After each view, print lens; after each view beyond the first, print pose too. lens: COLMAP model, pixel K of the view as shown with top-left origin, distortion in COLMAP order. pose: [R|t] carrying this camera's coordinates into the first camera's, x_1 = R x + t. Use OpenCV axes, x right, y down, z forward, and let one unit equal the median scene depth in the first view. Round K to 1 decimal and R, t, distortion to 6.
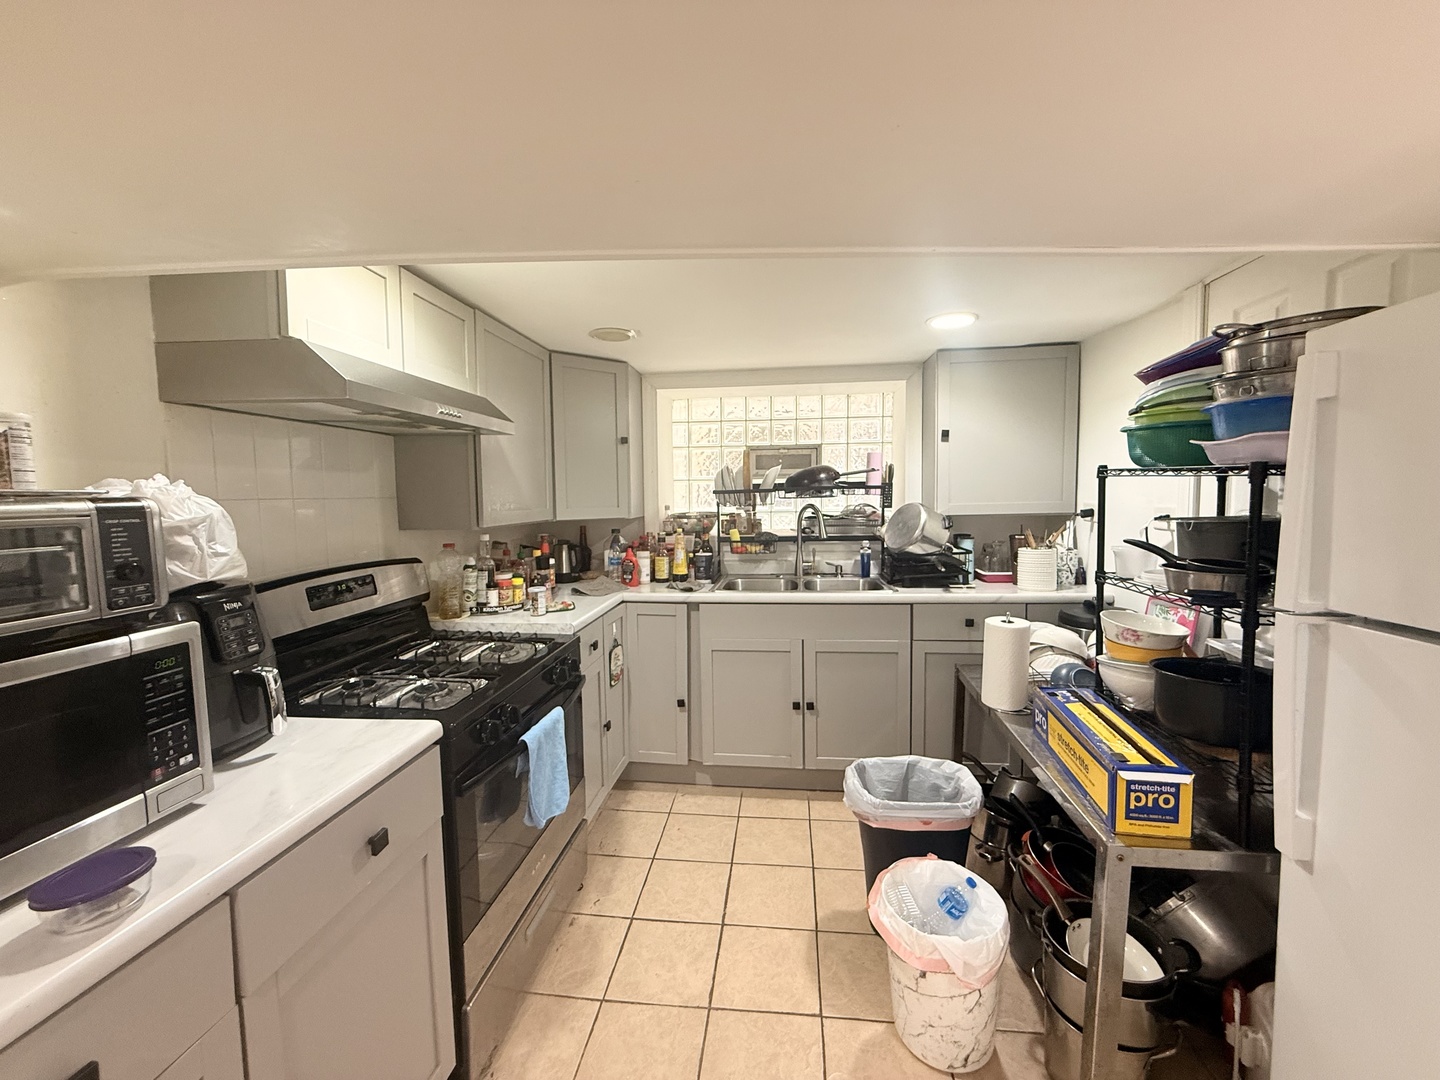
lens RADIAL K [[575.8, 0, 717.1], [0, 575.8, 539.1], [0, 0, 1]] dist [0.000096, 0.000304]
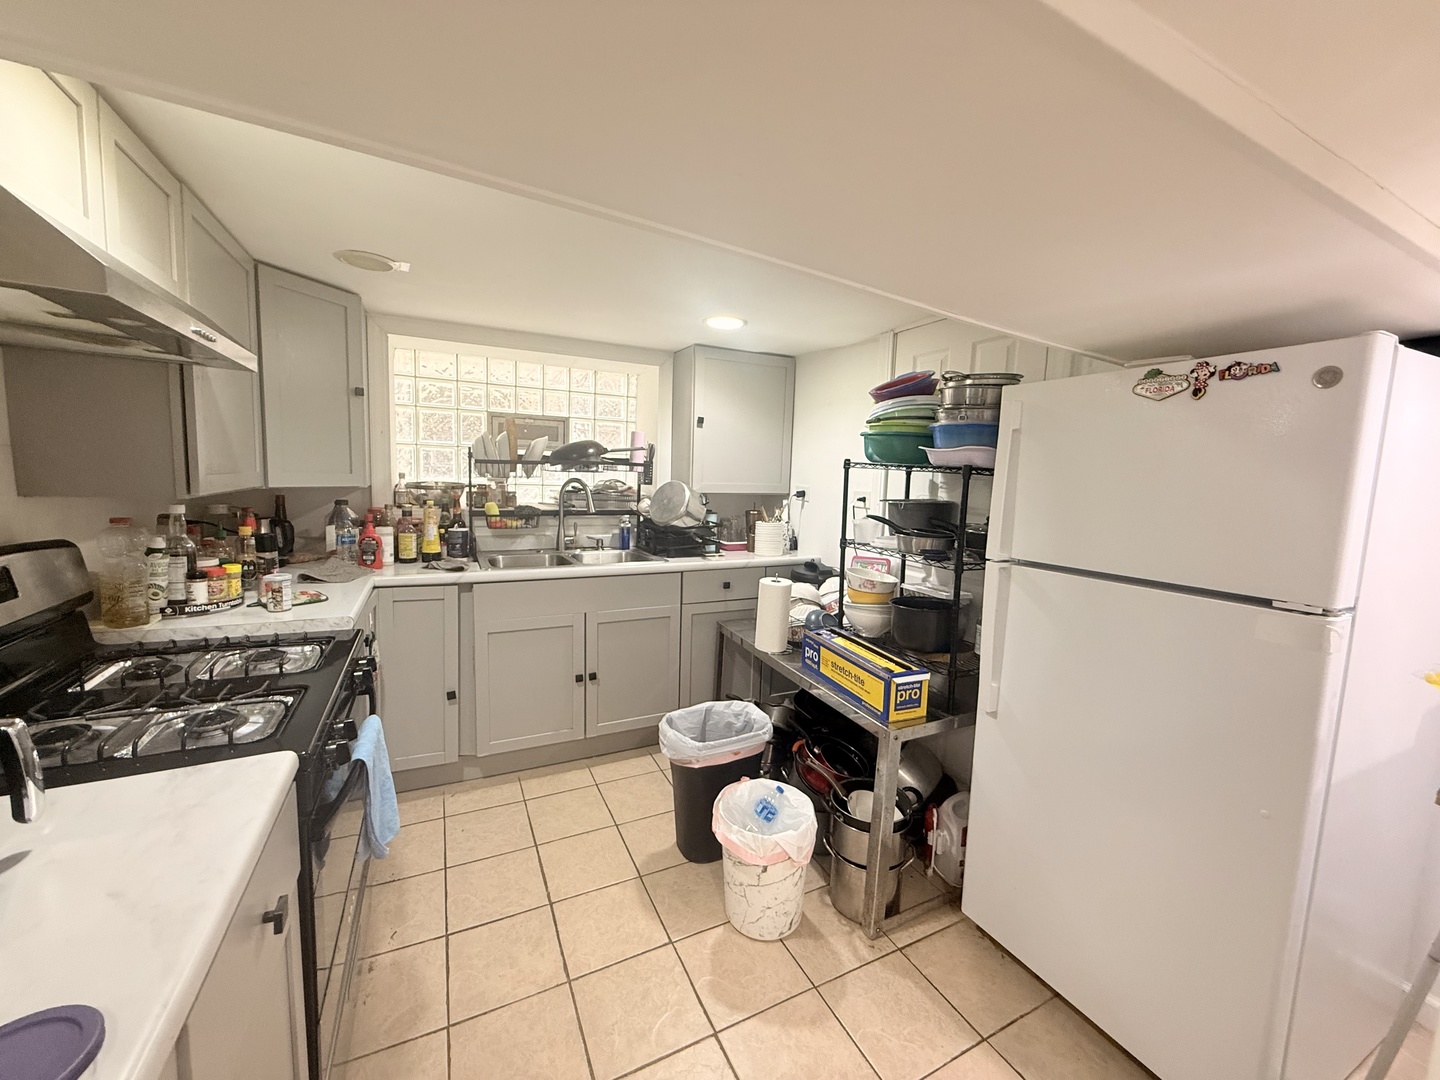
lens RADIAL K [[575.8, 0, 717.1], [0, 575.8, 539.1], [0, 0, 1]] dist [0.000096, 0.000304]
pose [[0.836748, -0.019967, 0.547224, -0.249278], [-0.004774, 0.999031, 0.043752, -0.000300], [-0.547568, -0.039222, 0.835842, 0.037396]]
